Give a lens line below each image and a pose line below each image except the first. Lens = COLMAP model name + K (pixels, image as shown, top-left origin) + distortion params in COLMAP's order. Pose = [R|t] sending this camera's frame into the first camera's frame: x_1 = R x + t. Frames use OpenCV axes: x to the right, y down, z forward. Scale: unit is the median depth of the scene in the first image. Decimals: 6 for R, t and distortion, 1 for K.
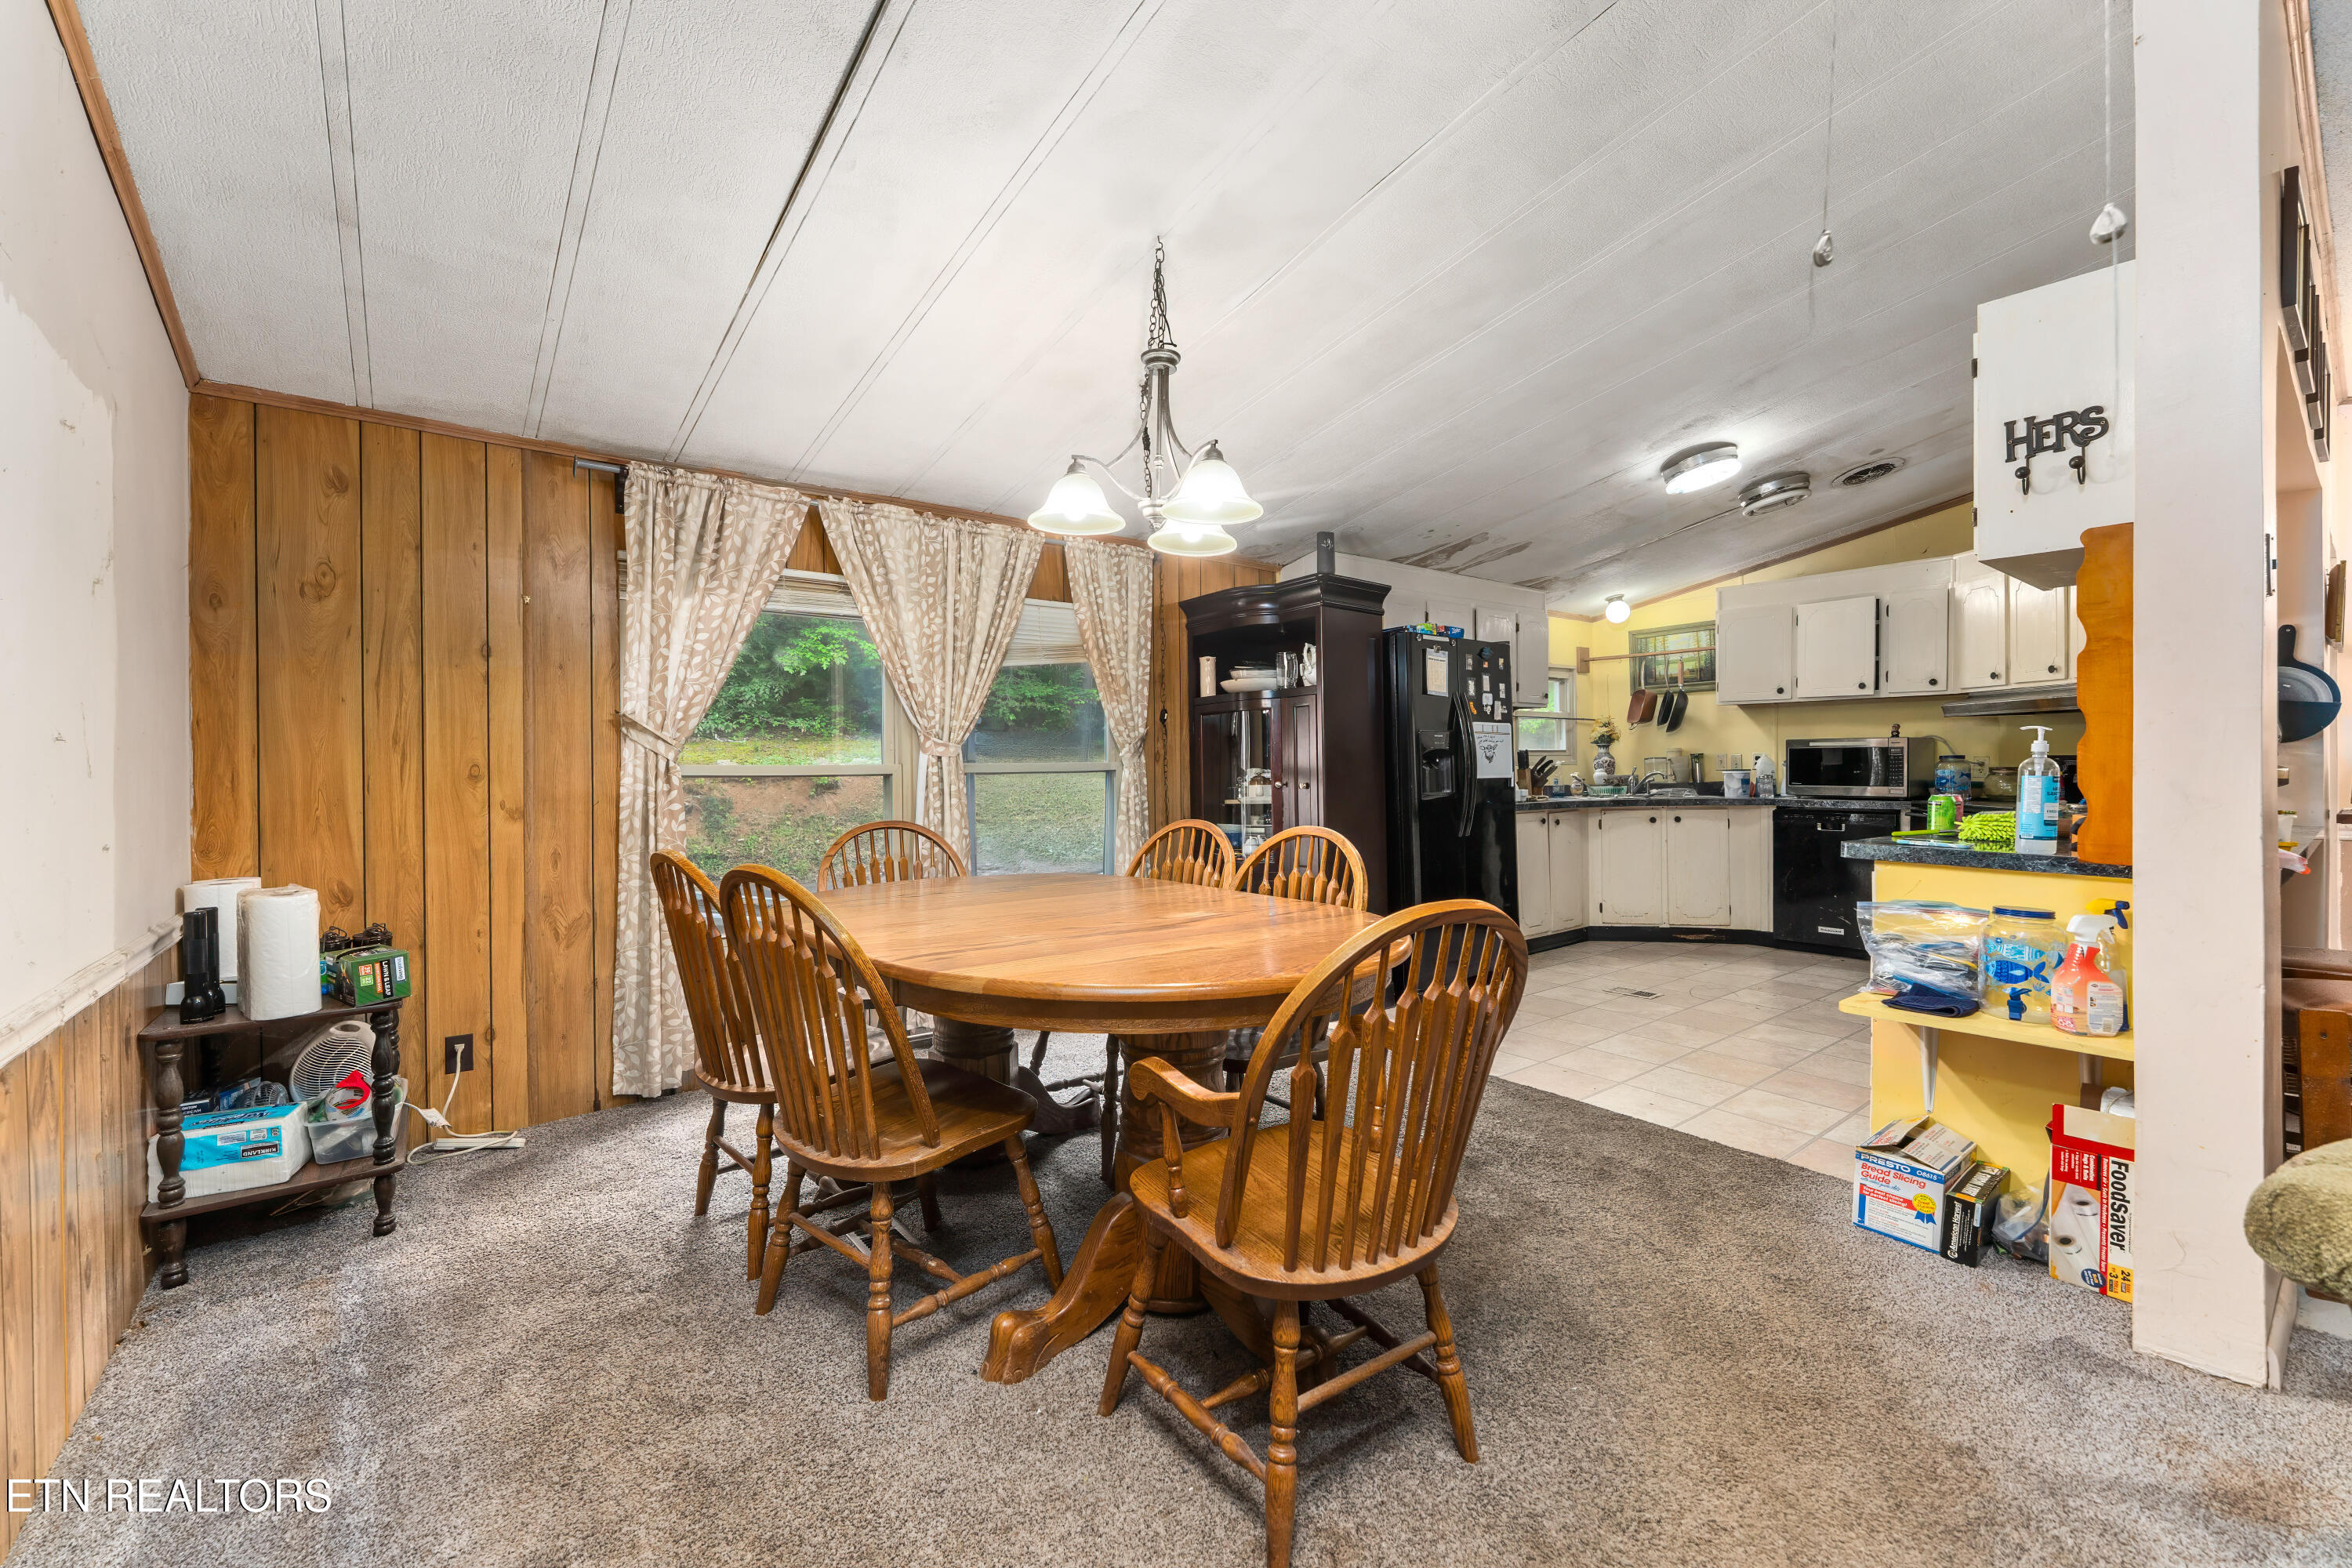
lens RADIAL K [[977.1, 0, 1182.3], [0, 977.1, 778.3], [0, 0, 1]] dist [-0.001117, -0.000069]
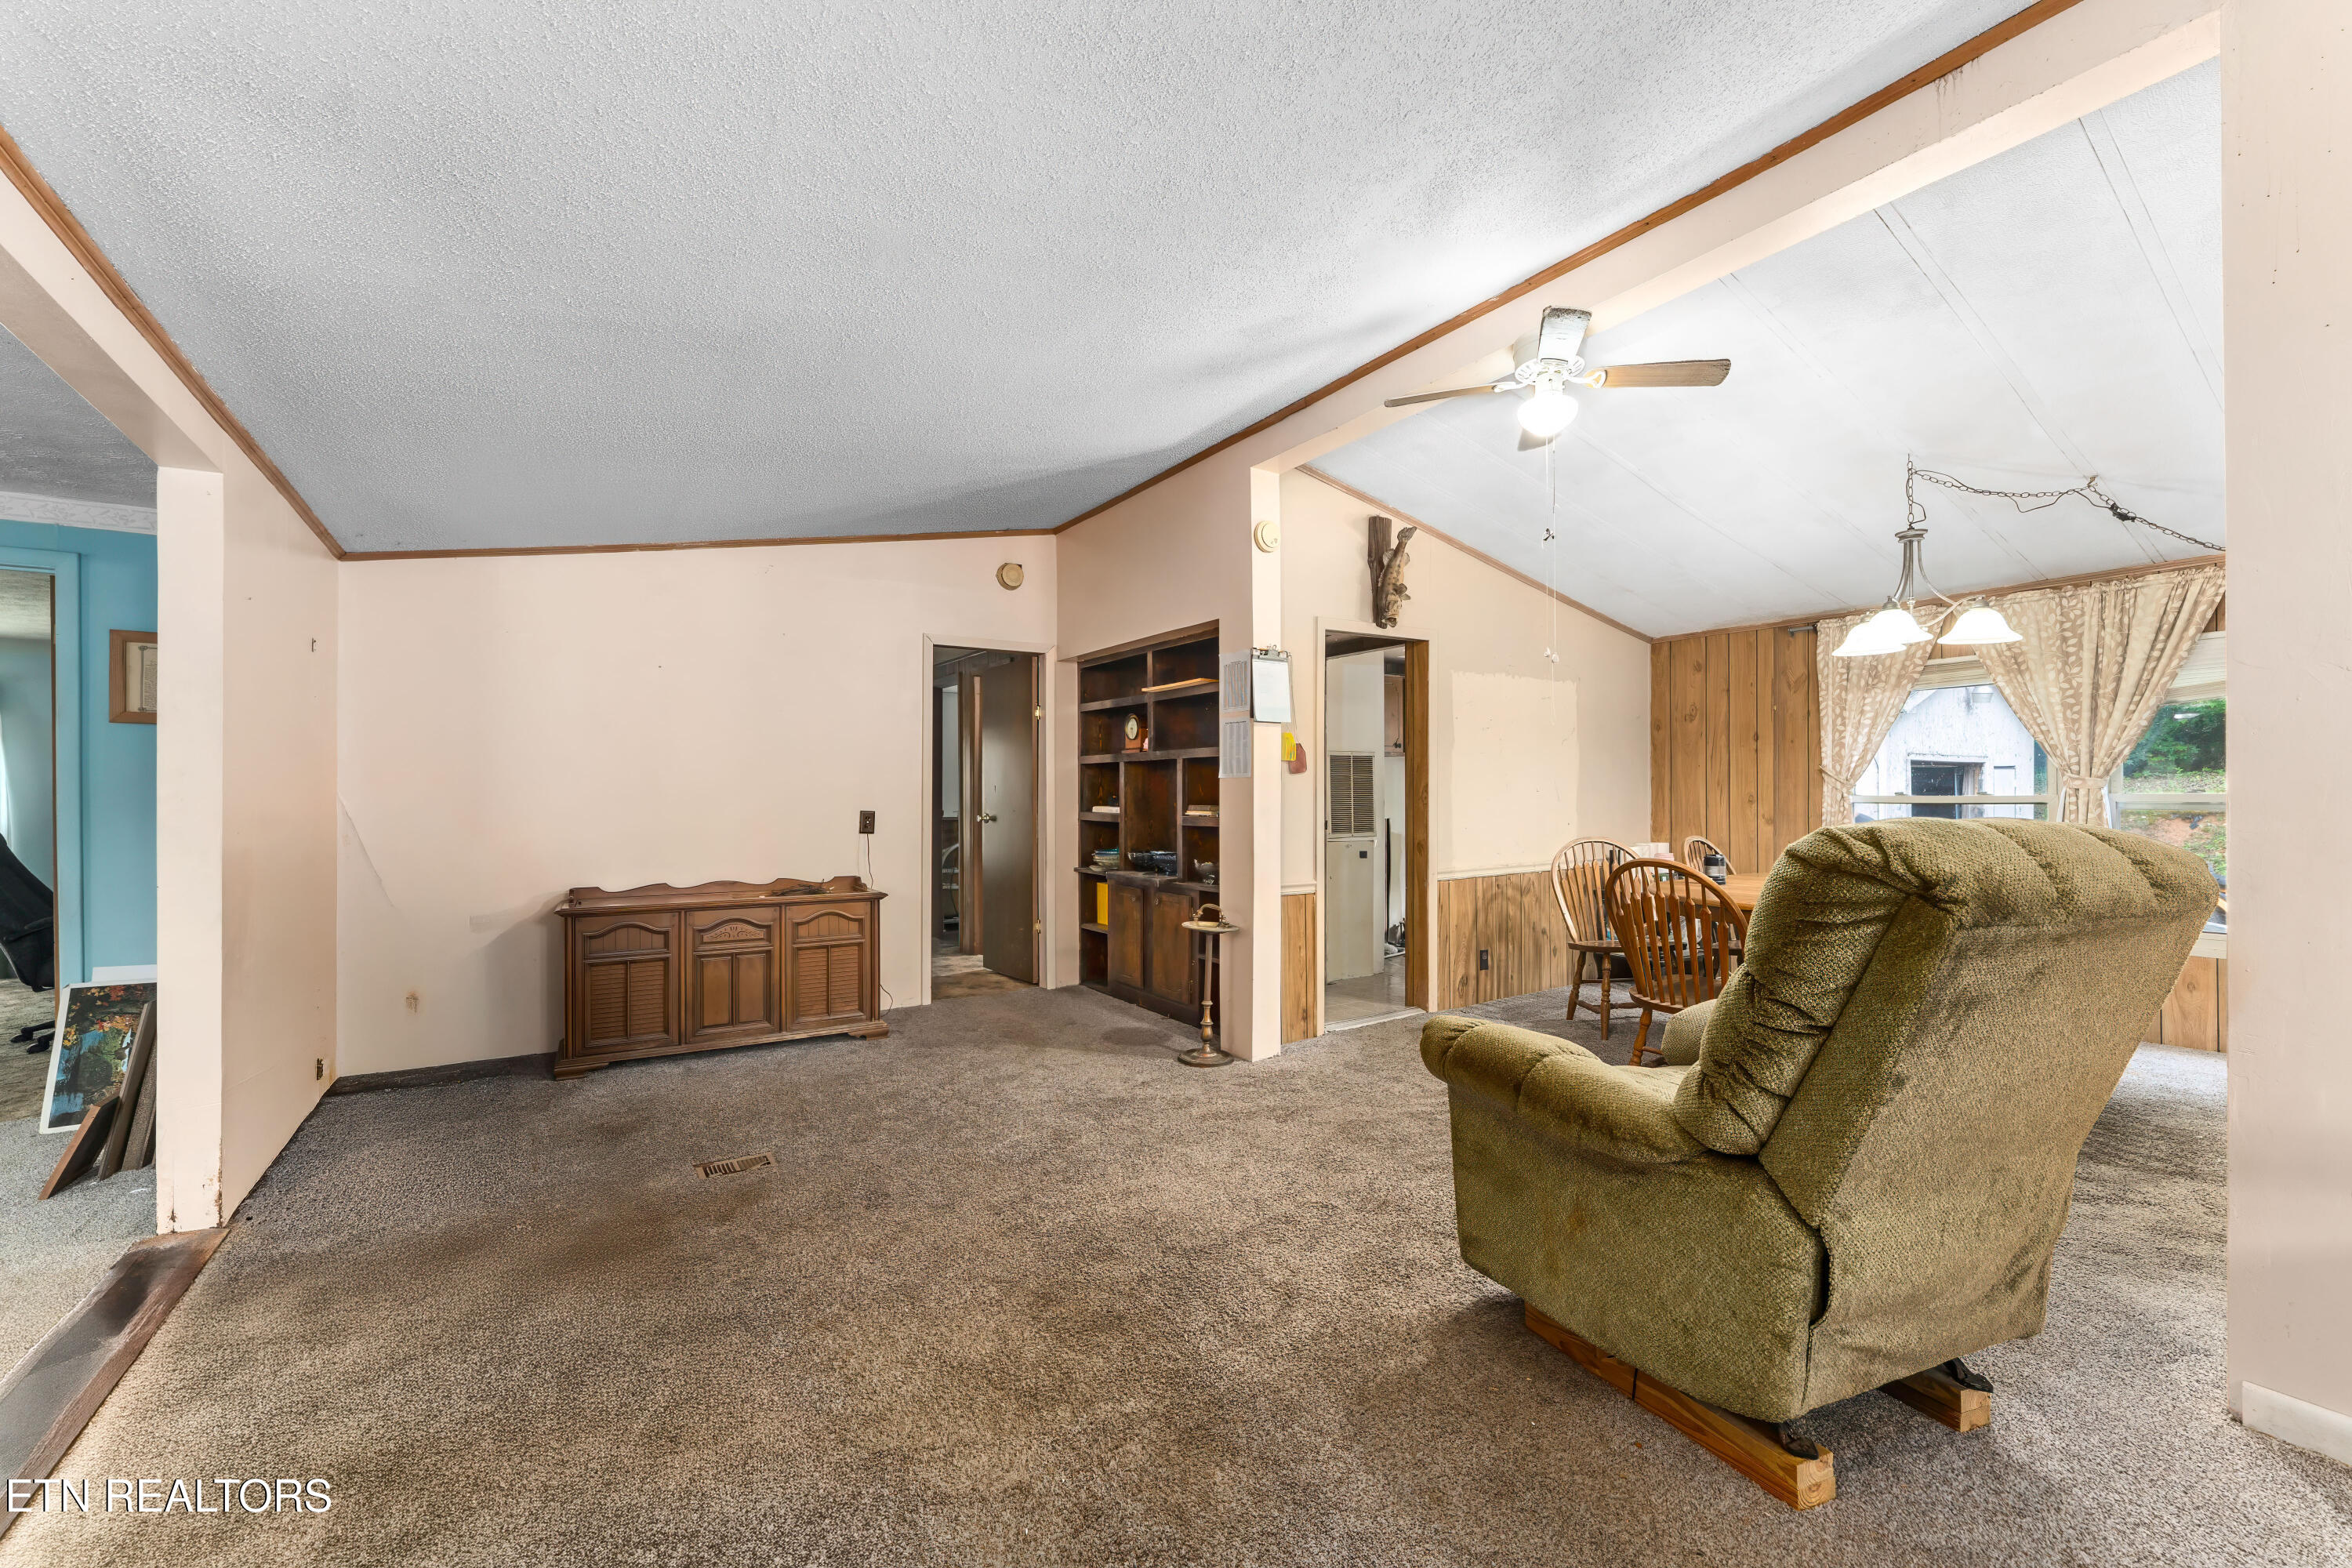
lens RADIAL K [[977.1, 0, 1174.9], [0, 977.1, 786.7], [0, 0, 1]] dist [-0.001117, -0.000069]
pose [[-0.075746, 0.004058, -0.997119, 1.333618], [0.000263, 0.999992, 0.004050, -0.039470], [0.997127, 0.000044, -0.075747, -0.013568]]
